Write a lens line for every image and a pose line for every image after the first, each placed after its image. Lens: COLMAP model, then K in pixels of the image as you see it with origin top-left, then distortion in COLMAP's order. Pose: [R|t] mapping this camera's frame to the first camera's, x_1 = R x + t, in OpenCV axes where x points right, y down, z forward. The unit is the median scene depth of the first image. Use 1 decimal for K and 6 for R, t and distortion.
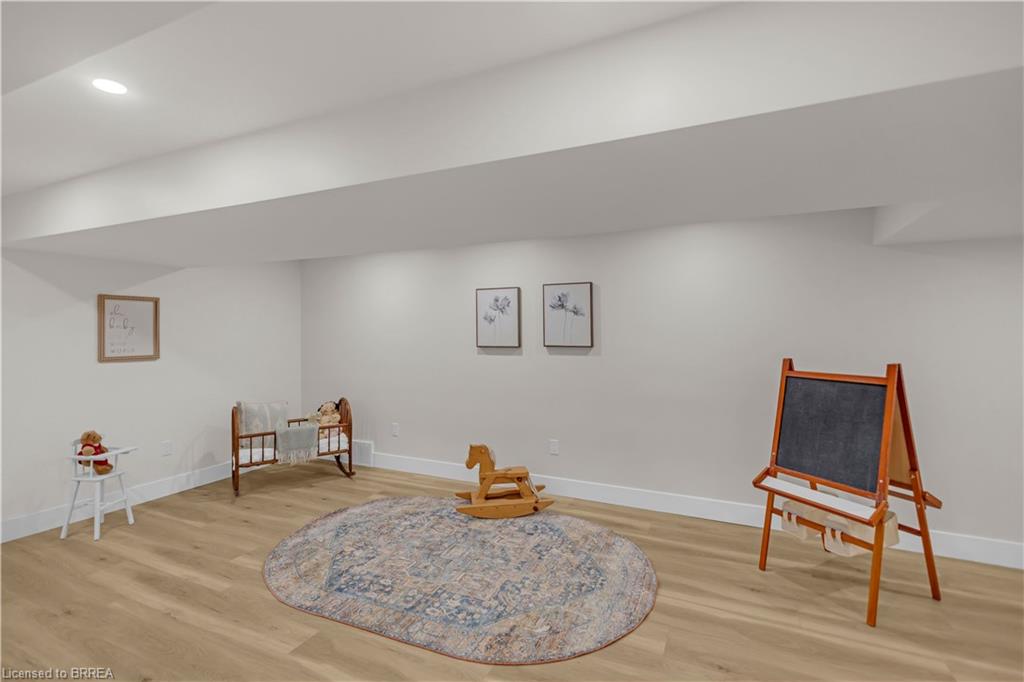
lens RADIAL K [[471.8, 0, 513.9], [0, 471.8, 332.0], [0, 0, 1]] dist [0.006223, -0.002271]
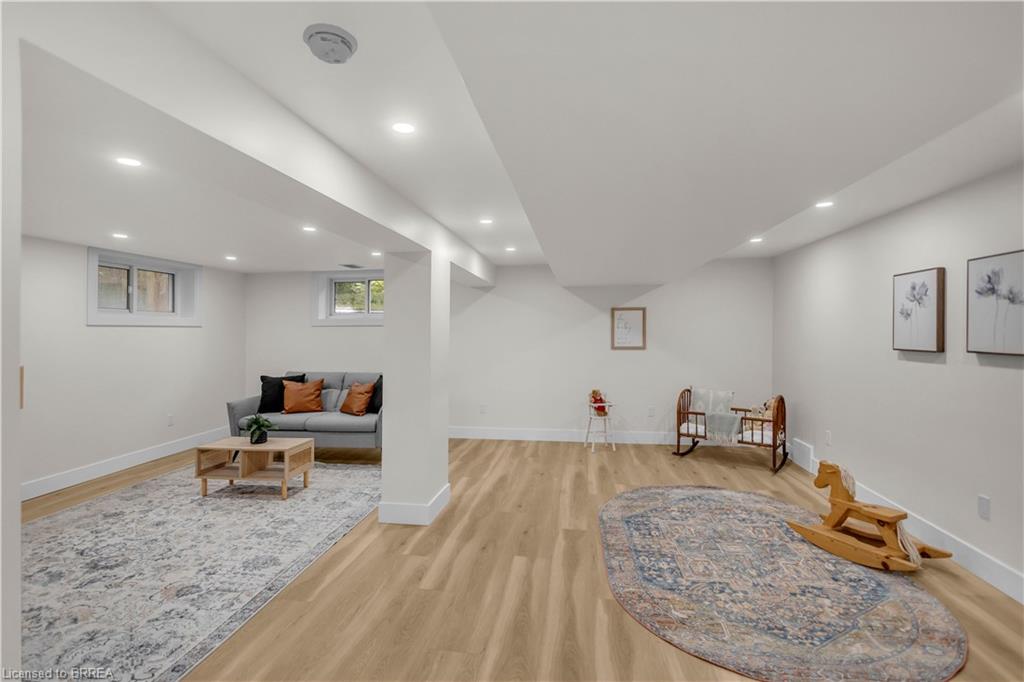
lens RADIAL K [[471.8, 0, 515.0], [0, 471.8, 338.1], [0, 0, 1]] dist [0.006223, -0.002271]
pose [[0.290597, 0.015219, -0.956725, 0.563580], [0.004171, 0.999844, 0.017172, -0.004564], [0.956836, -0.008980, 0.290488, 0.205682]]
